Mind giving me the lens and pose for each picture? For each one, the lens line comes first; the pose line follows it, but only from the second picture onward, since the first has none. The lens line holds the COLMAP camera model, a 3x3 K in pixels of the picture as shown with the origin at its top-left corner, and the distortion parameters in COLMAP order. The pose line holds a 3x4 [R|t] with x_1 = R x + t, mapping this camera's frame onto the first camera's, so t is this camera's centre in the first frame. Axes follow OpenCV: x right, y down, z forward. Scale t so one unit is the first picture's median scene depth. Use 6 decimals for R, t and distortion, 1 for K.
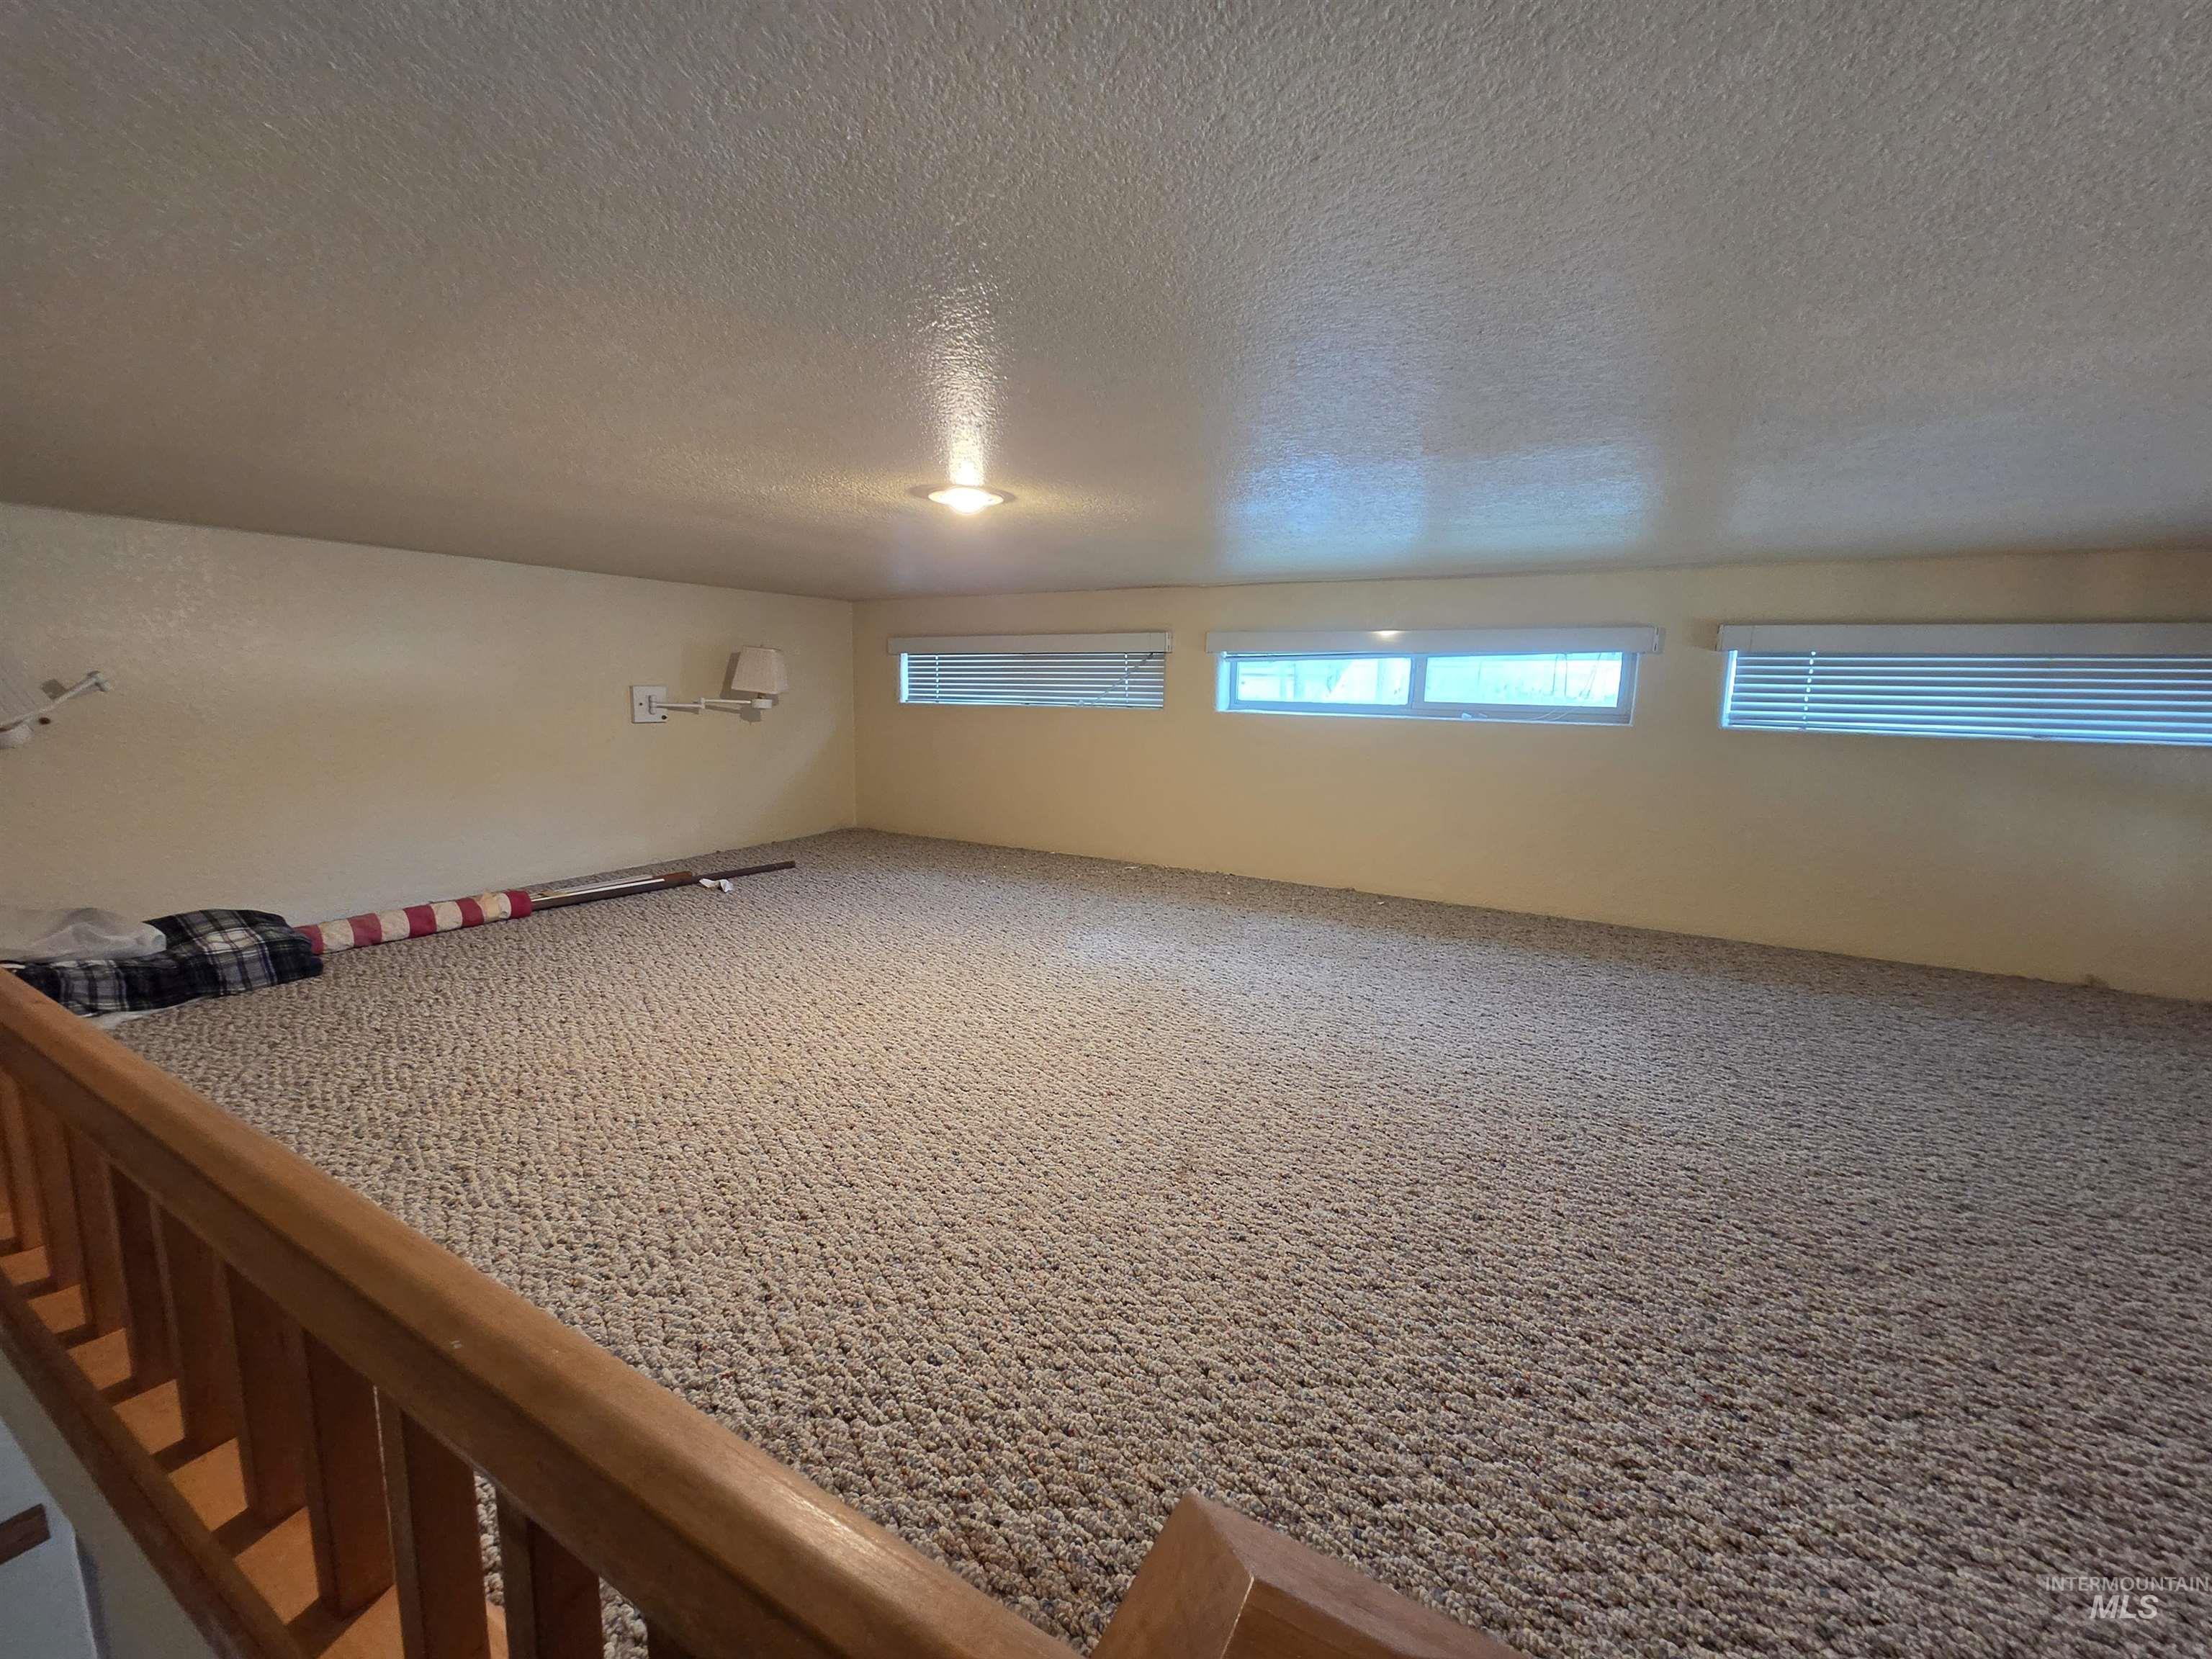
lens RADIAL K [[902.4, 0, 1103.0], [0, 902.4, 831.5], [0, 0, 1]] dist [0.000511, 0.000150]
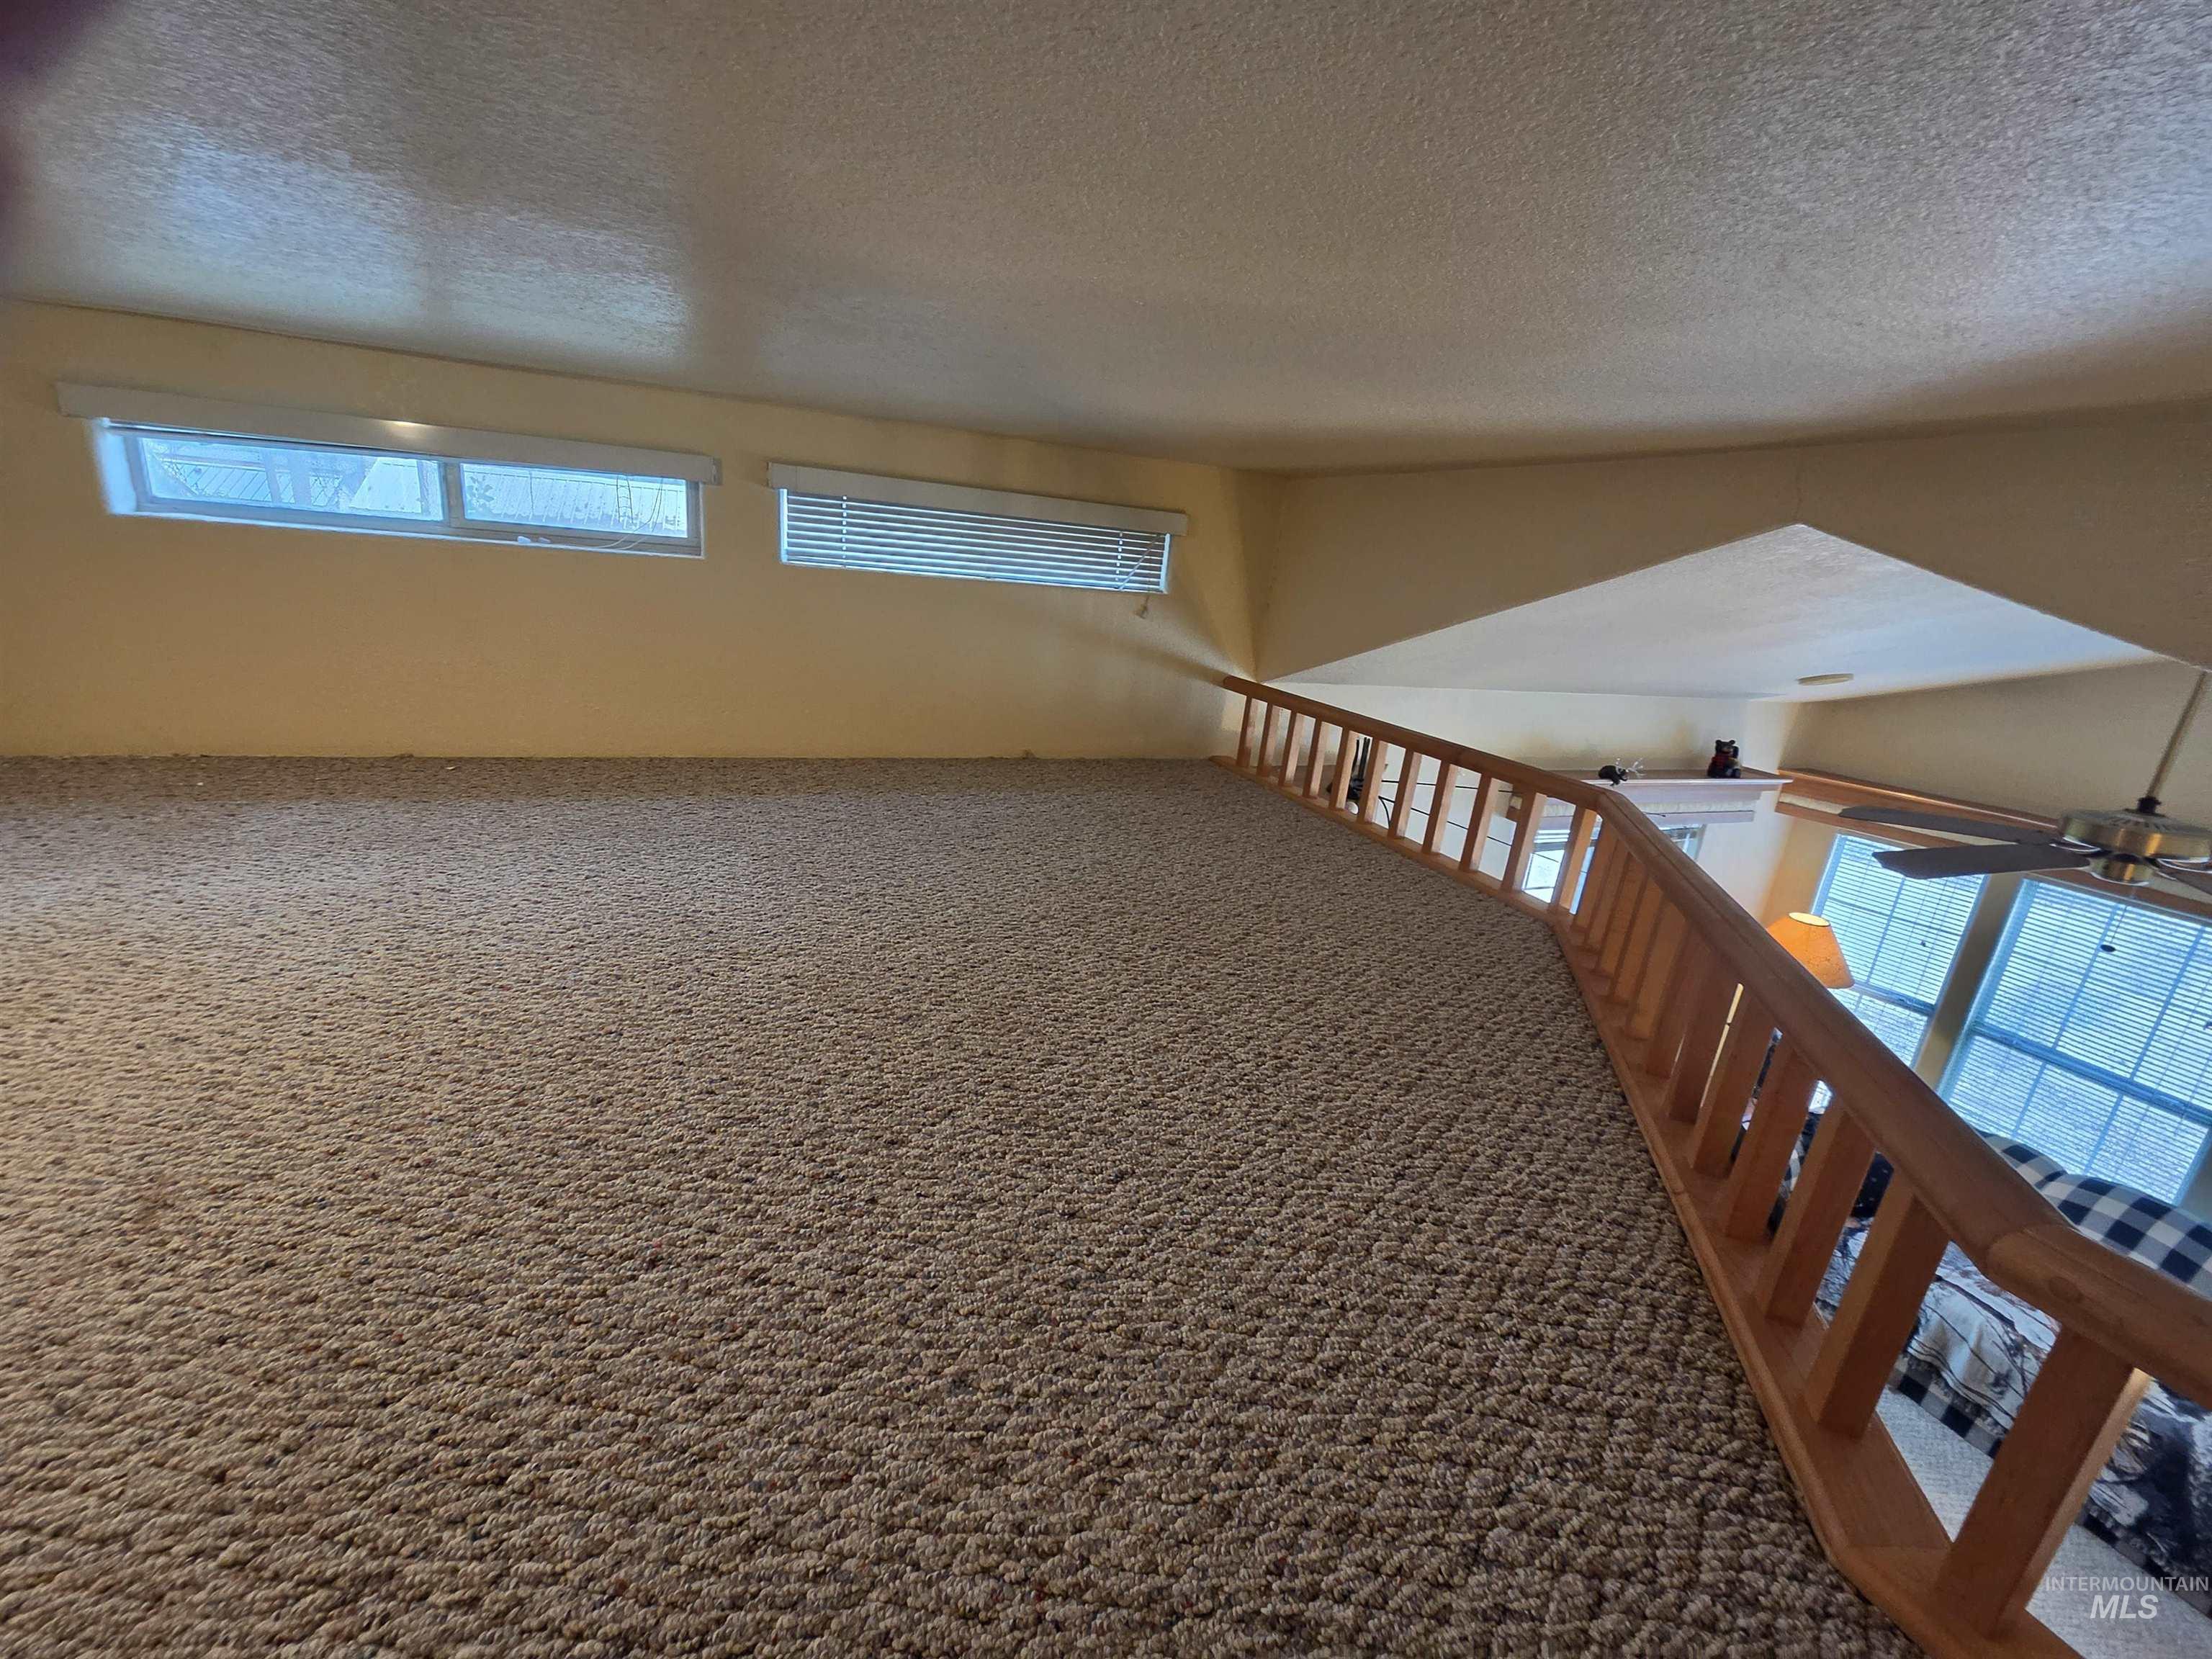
lens RADIAL K [[902.4, 0, 1090.2], [0, 902.4, 827.7], [0, 0, 1]] dist [0.000511, 0.000150]
pose [[0.619755, -0.192170, 0.760904, 0.069814], [0.052701, 0.977559, 0.203963, -0.014540], [-0.783024, -0.086306, 0.615975, 0.041287]]
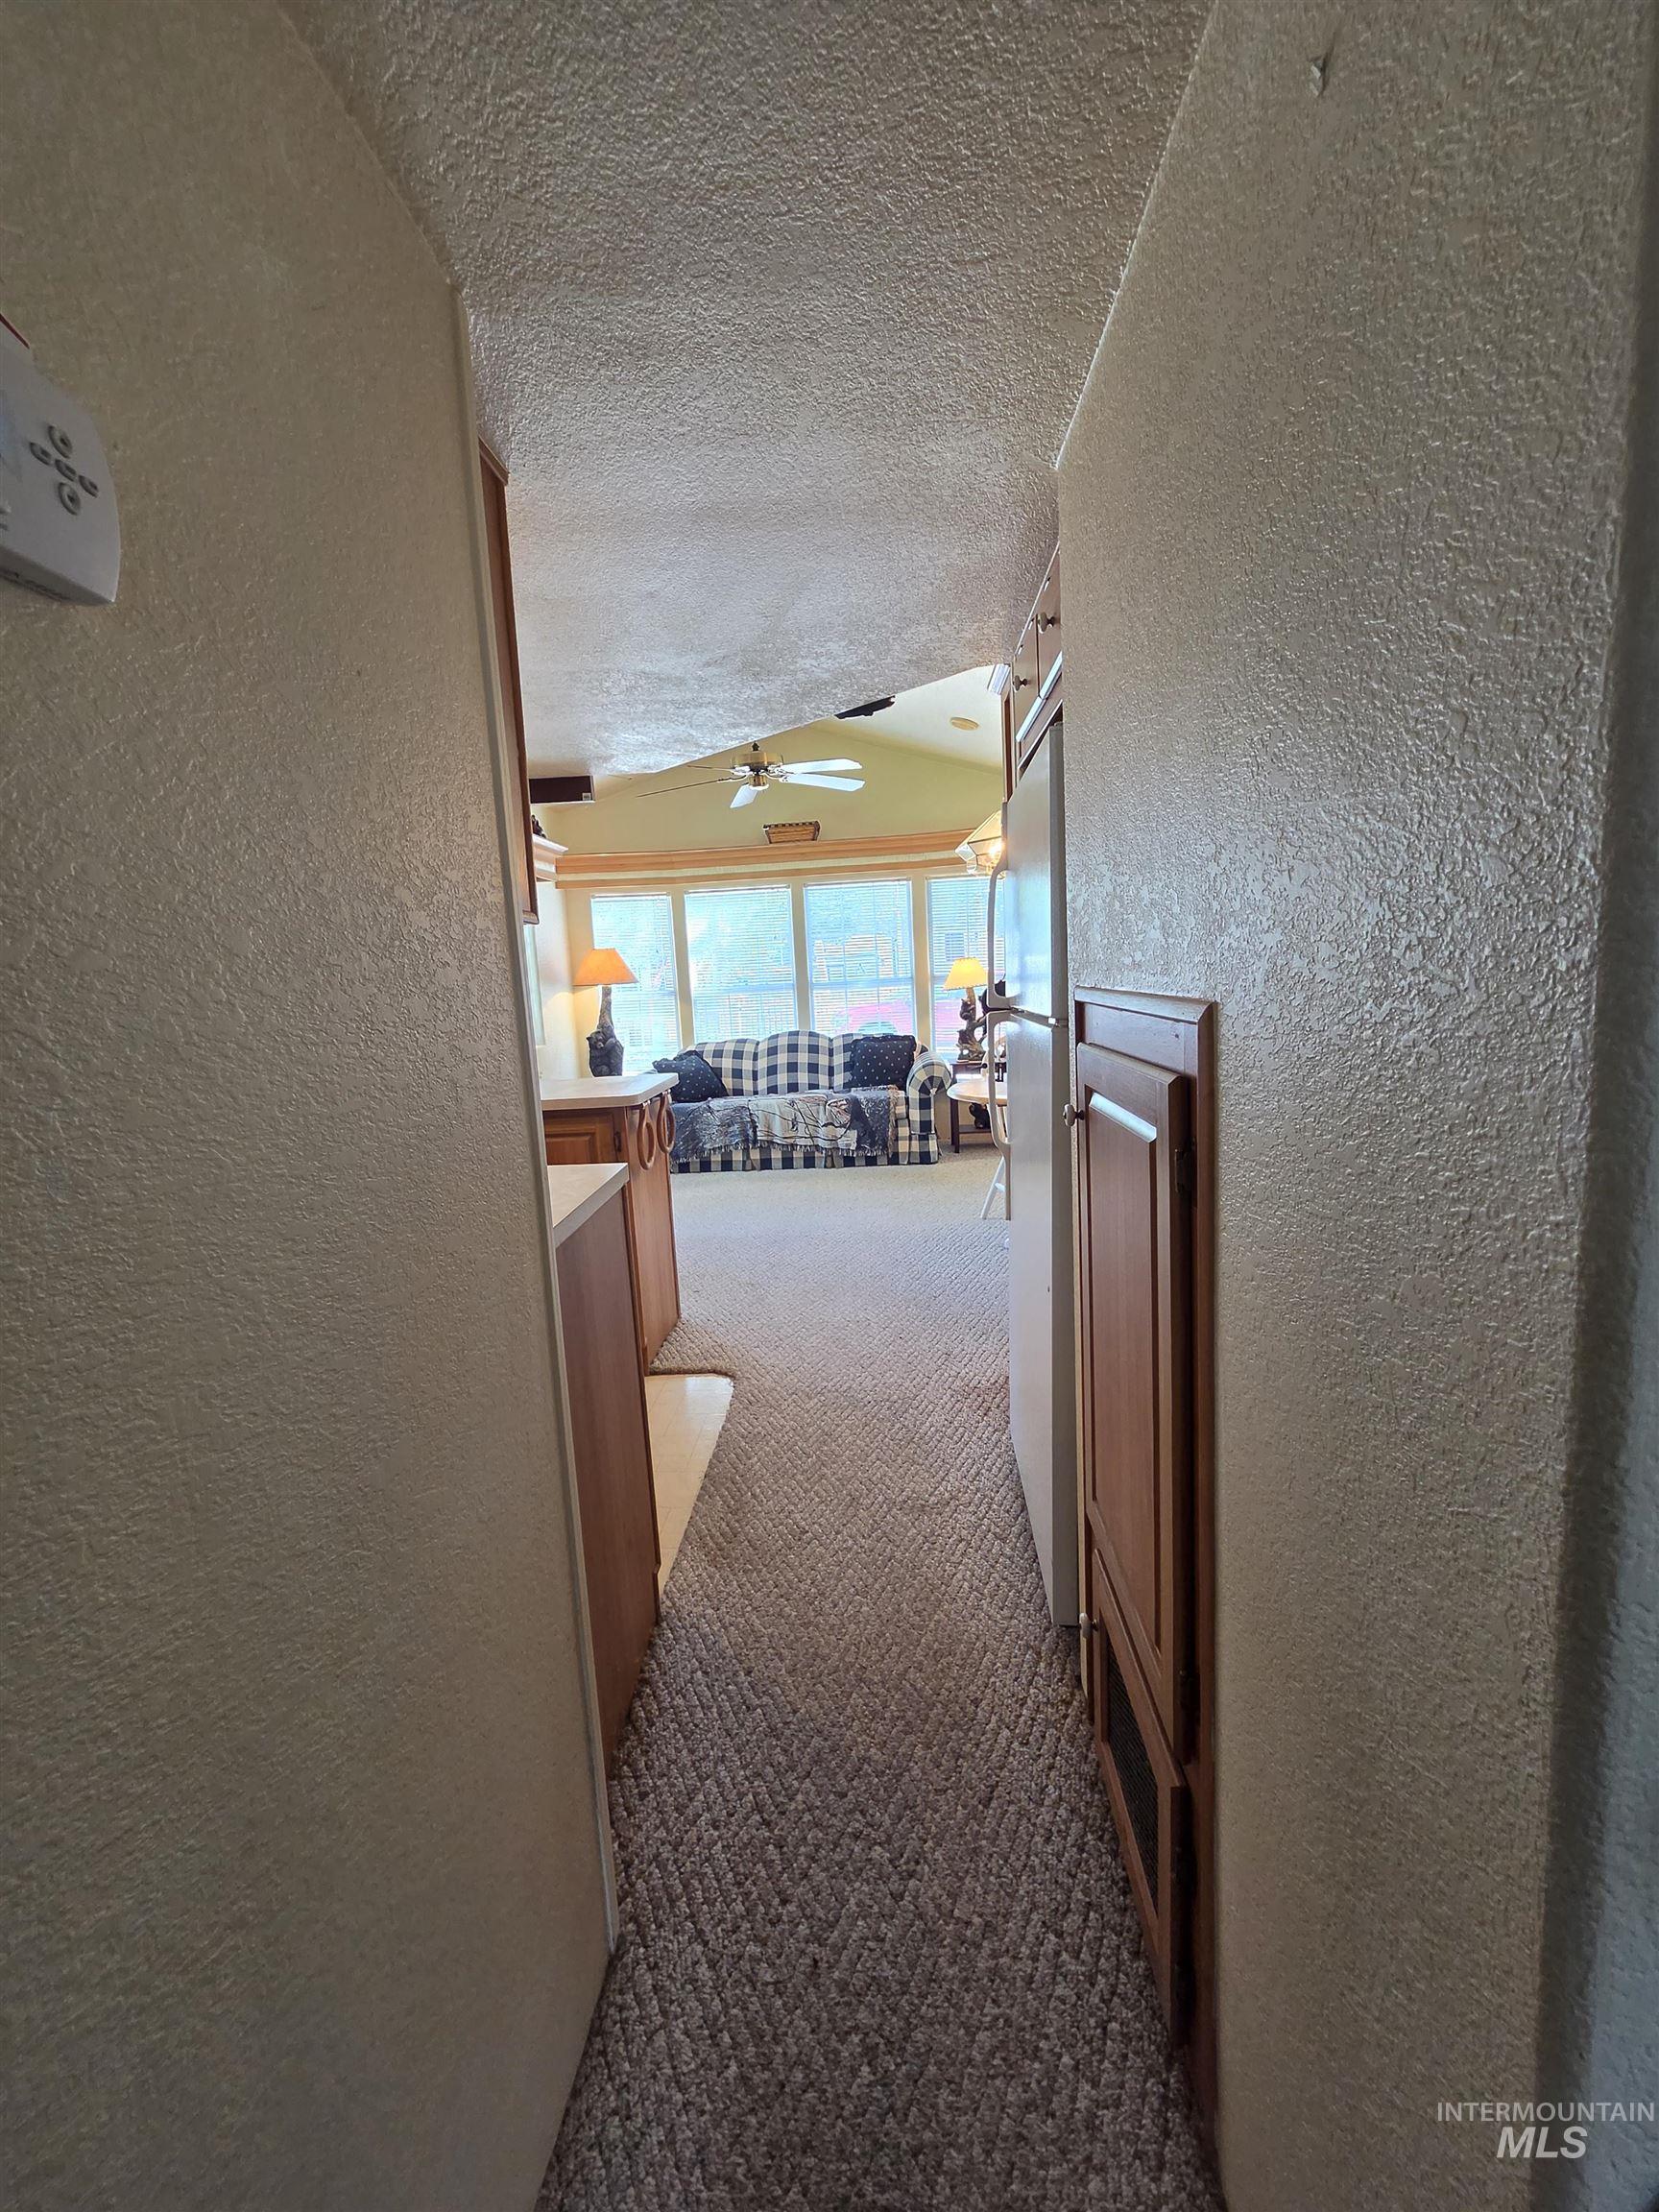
lens RADIAL K [[902.4, 0, 826.6], [0, 902.4, 1078.2], [0, 0, 1]] dist [0.000511, 0.000150]
pose [[-0.445111, -0.105702, 0.889215, -0.780888], [0.188198, 0.959788, 0.208297, 0.983919], [-0.875476, 0.260064, -0.407319, 1.080943]]
